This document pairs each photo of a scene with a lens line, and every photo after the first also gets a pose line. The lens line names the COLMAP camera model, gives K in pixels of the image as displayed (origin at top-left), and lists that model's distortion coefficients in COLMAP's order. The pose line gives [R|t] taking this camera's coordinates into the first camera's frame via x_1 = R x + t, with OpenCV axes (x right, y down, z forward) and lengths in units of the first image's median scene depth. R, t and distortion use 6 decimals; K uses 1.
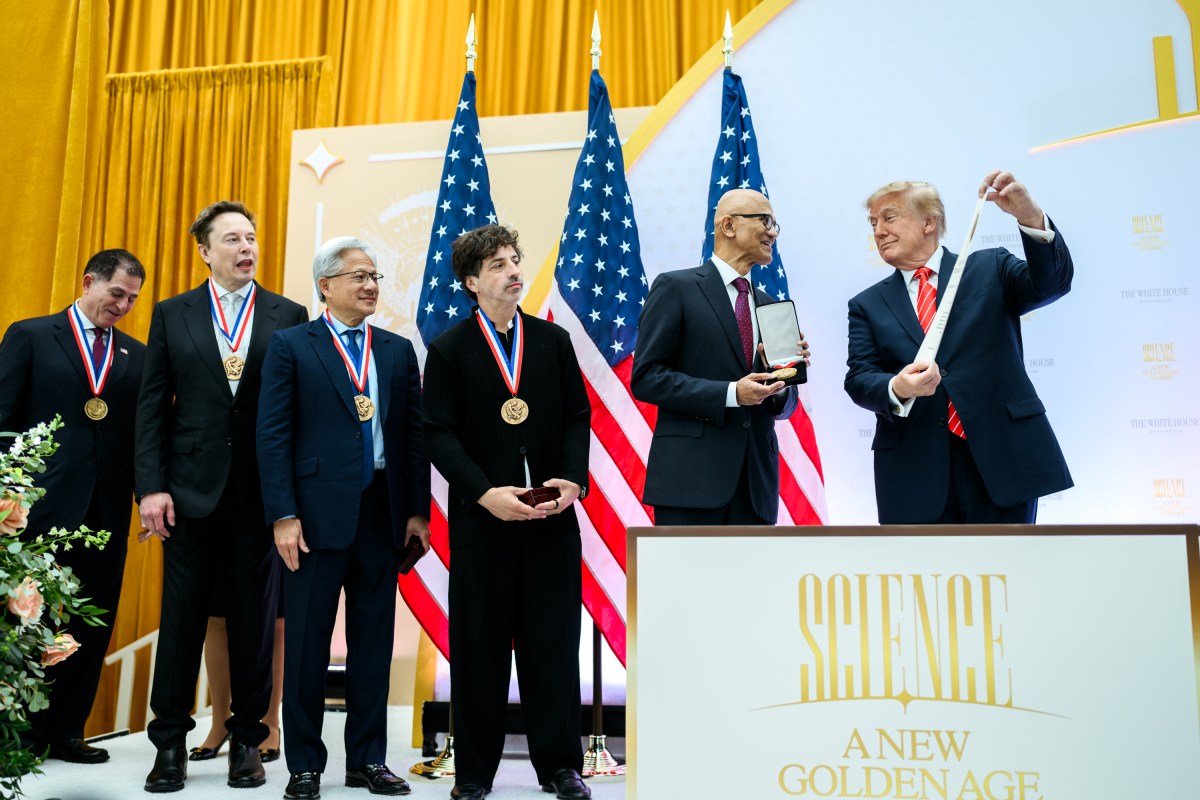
lens RADIAL K [[1139.1, 0, 600.0], [0, 1139.1, 400.0], [0, 0, 1]] dist [0.000828, -0.012293]
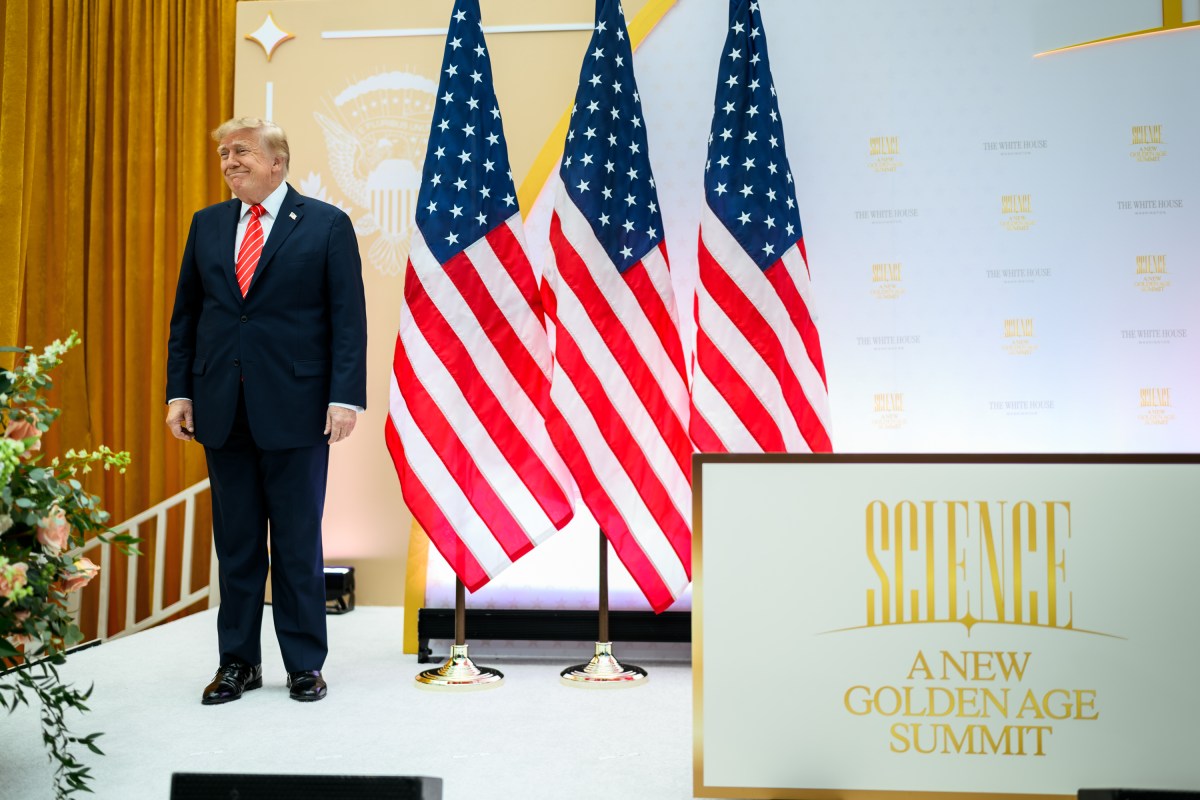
lens RADIAL K [[1149.5, 0, 599.7], [0, 1149.5, 394.9], [0, 0, 1]] dist [0.000122, -0.001675]
pose [[0.995853, 0.001576, 0.090963, -0.130967], [-0.010895, 0.994720, 0.102048, -0.035363], [-0.090322, -0.102616, 0.990612, 0.023295]]
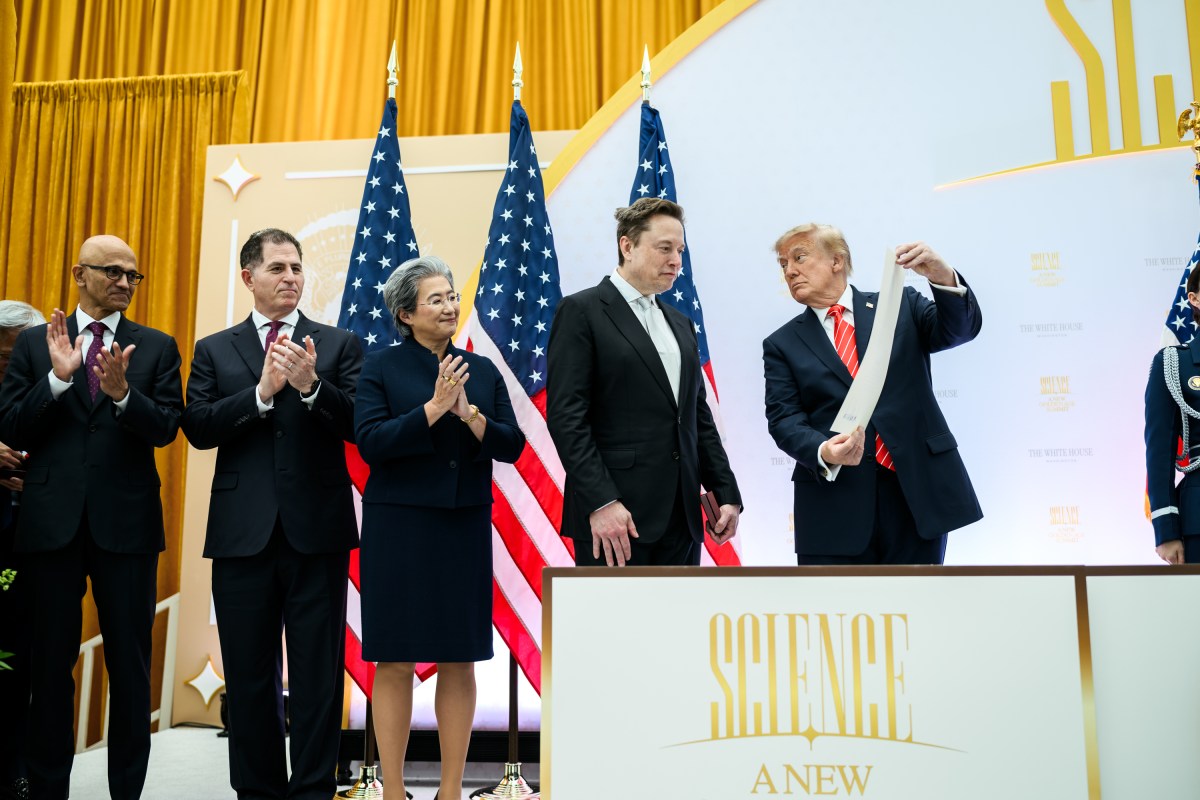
lens RADIAL K [[1139.1, 0, 600.0], [0, 1139.1, 400.0], [0, 0, 1]] dist [0.000828, -0.012293]
pose [[0.997470, 0.005715, 0.070863, 0.001802], [-0.005380, 0.999973, -0.004916, -0.029418], [-0.070889, 0.004523, 0.997474, -0.014902]]
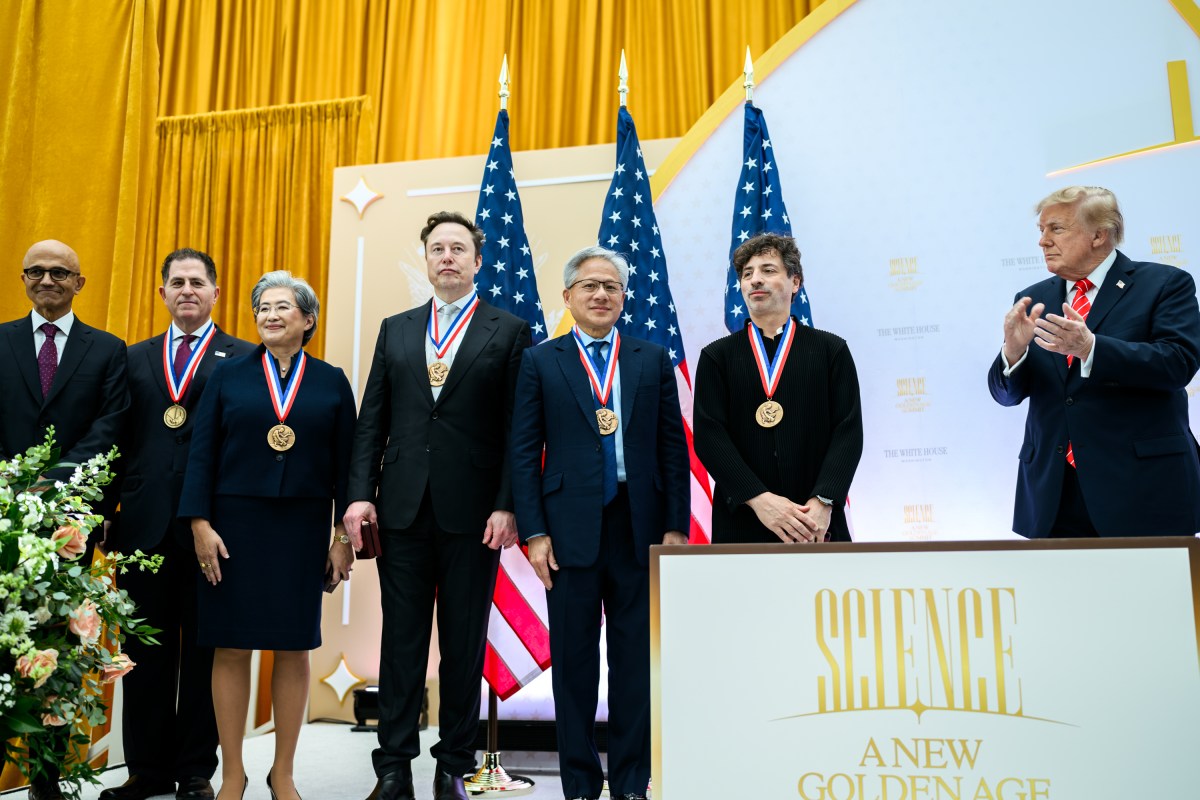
lens RADIAL K [[1138.7, 0, 603.0], [0, 1138.7, 393.8], [0, 0, 1]] dist [0.004038, -0.013104]
pose [[0.999278, -0.014719, -0.035029, 0.017258], [0.013792, 0.999553, -0.026540, -0.001024], [0.035404, 0.026038, 0.999034, -0.046488]]
